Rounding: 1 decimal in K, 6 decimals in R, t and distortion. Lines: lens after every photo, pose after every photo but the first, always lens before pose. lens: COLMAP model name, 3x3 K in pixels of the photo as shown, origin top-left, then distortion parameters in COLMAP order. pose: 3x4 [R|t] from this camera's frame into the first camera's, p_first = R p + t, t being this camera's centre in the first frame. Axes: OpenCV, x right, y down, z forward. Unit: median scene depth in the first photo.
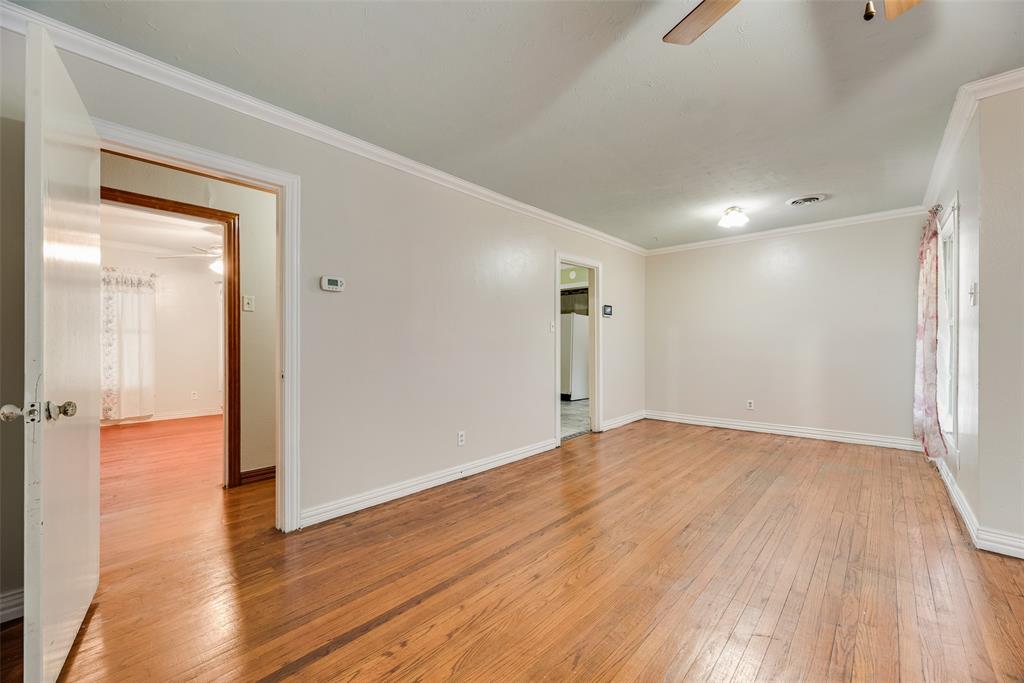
lens RADIAL K [[410.2, 0, 514.8], [0, 410.2, 346.0], [0, 0, 1]] dist [0.002513, -0.000681]
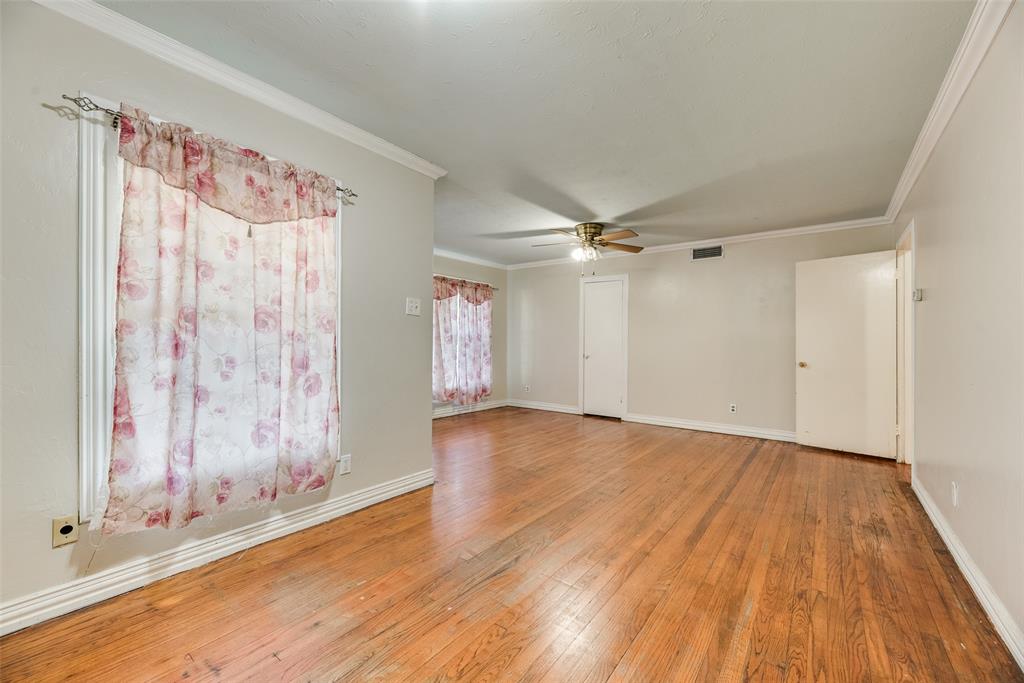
lens RADIAL K [[410.2, 0, 515.3], [0, 410.2, 343.0], [0, 0, 1]] dist [0.002513, -0.000681]
pose [[-0.996507, -0.004175, -0.083402, 1.051065], [-0.004176, 0.999991, -0.000165, -0.012789], [0.083402, 0.000184, -0.996516, 2.735088]]
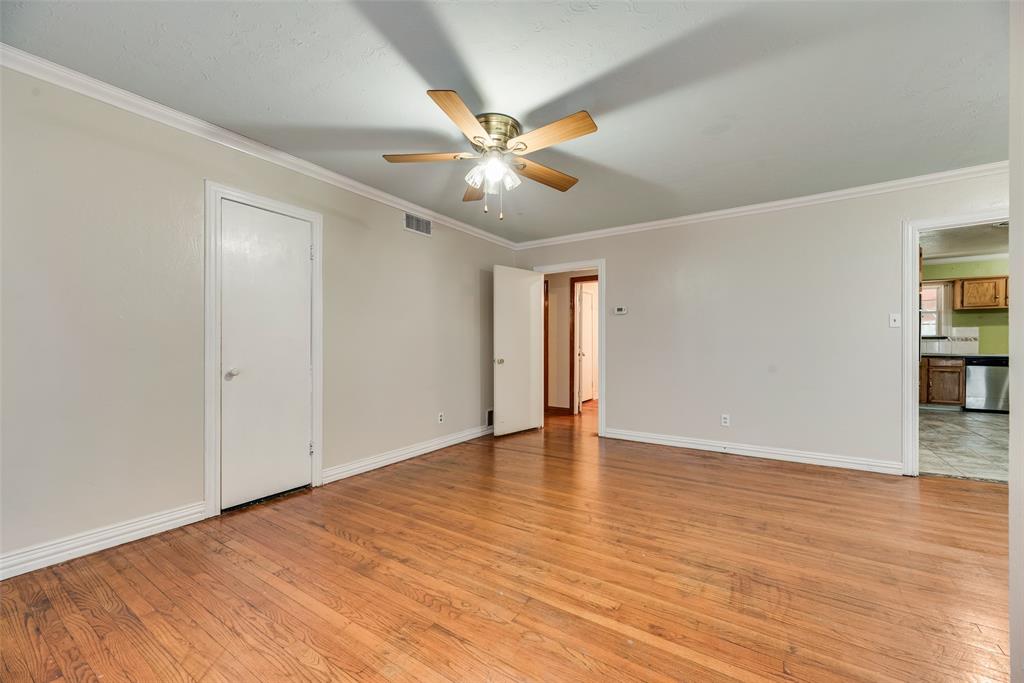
lens RADIAL K [[410.2, 0, 508.9], [0, 410.2, 347.5], [0, 0, 1]] dist [0.002513, -0.000681]
pose [[0.139378, 0.011134, -0.990177, 1.701155], [0.001729, 0.999933, 0.011487, -0.011212], [0.990238, -0.003313, 0.139349, 0.336013]]
